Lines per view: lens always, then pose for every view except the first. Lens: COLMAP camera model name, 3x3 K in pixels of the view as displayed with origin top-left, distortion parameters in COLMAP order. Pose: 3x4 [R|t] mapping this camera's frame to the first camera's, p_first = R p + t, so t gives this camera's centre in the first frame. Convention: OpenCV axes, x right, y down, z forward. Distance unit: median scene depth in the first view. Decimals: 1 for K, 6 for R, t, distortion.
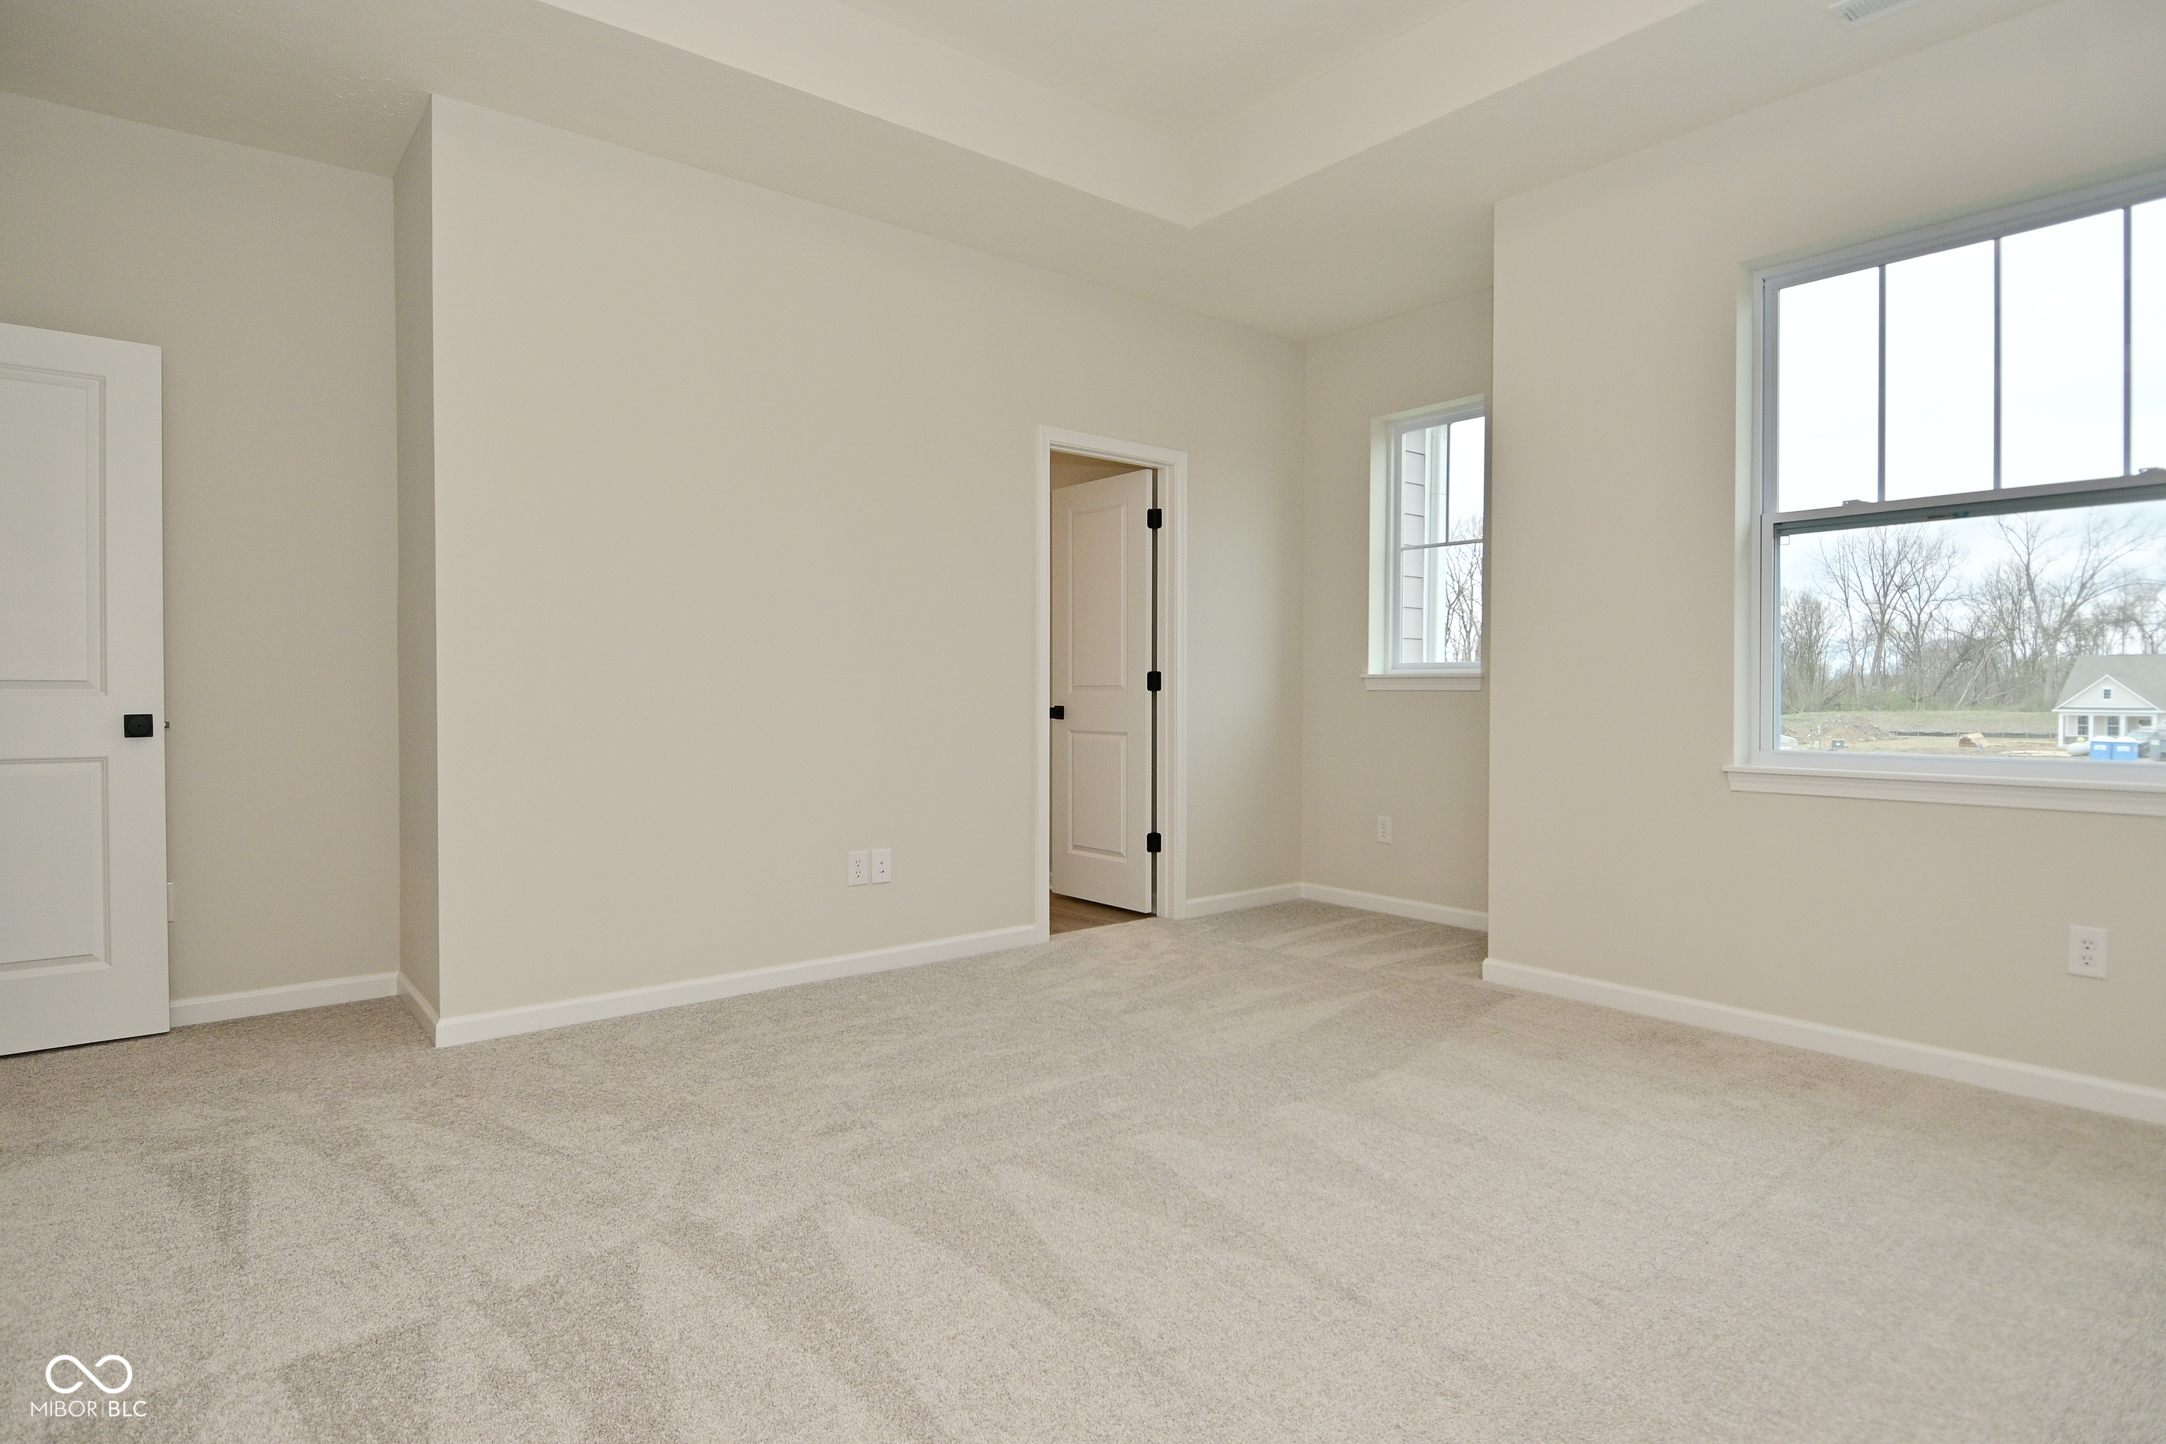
lens RADIAL K [[1142.0, 0, 1088.5], [0, 1142.0, 720.5], [0, 0, 1]] dist [0.012935, -0.021809]
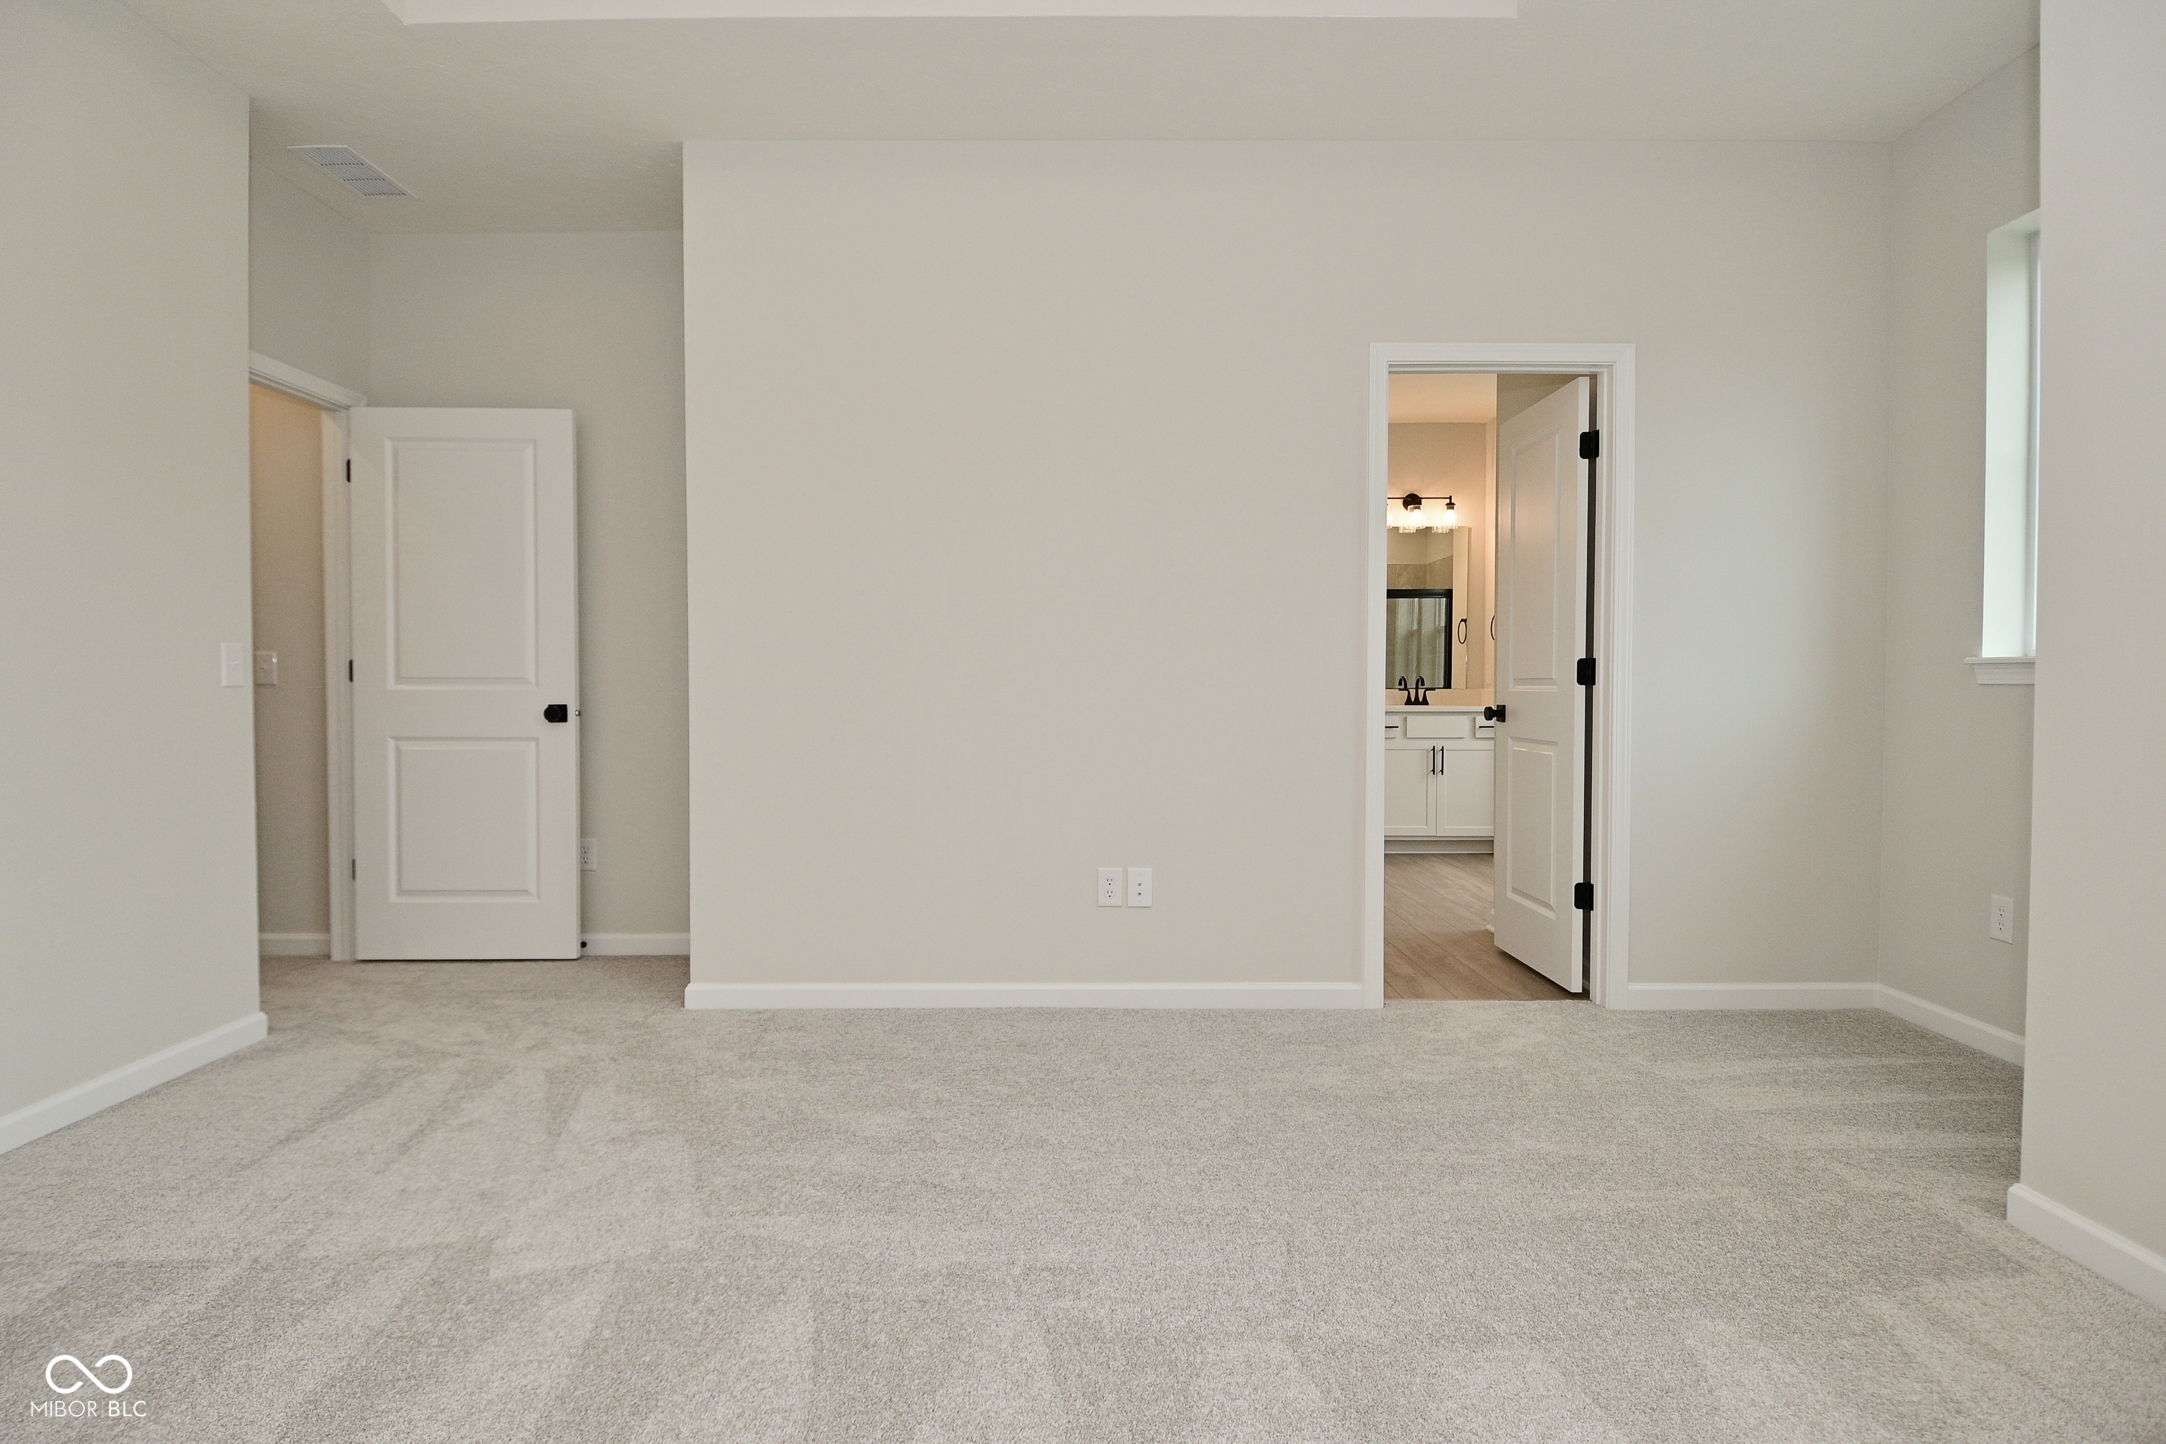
lens RADIAL K [[1142.0, 0, 1087.9], [0, 1142.0, 713.8], [0, 0, 1]] dist [0.012935, -0.021809]
pose [[0.778261, 0.013010, -0.627806, 0.329181], [-0.016237, 0.999868, 0.000592, -0.003823], [0.627731, 0.009733, 0.778370, 0.303799]]
